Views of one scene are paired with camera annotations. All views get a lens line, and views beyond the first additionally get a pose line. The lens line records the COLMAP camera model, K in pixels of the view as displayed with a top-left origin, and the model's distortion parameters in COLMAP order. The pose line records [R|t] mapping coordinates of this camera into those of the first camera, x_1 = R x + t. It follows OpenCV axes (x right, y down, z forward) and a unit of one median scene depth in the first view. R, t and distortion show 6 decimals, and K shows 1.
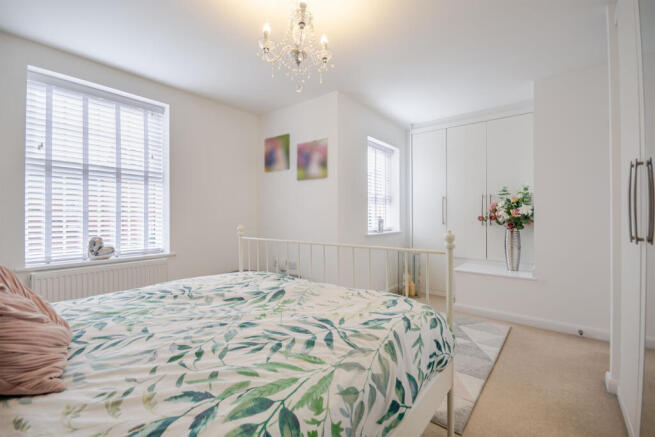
lens RADIAL K [[292.4, 0, 327.5], [0, 292.4, 218.5], [0, 0, 1]] dist [-0.000004, 0.000036]
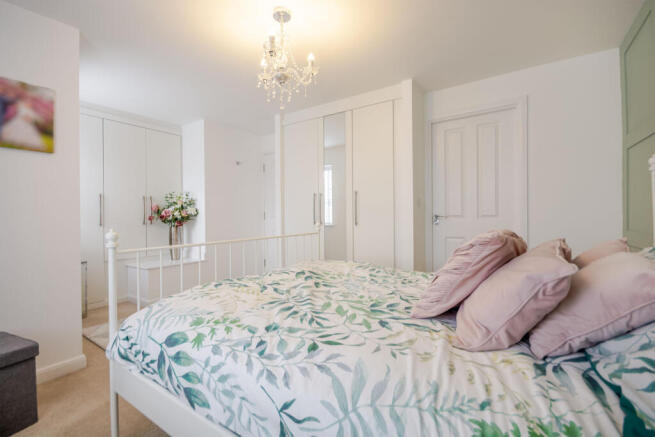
lens RADIAL K [[292.4, 0, 327.5], [0, 292.4, 218.5], [0, 0, 1]] dist [-0.000004, 0.000036]
pose [[-0.074629, -0.006490, 0.997190, -0.674947], [0.007764, 0.999945, 0.007089, -0.000168], [-0.997181, 0.008271, -0.074574, 0.468296]]
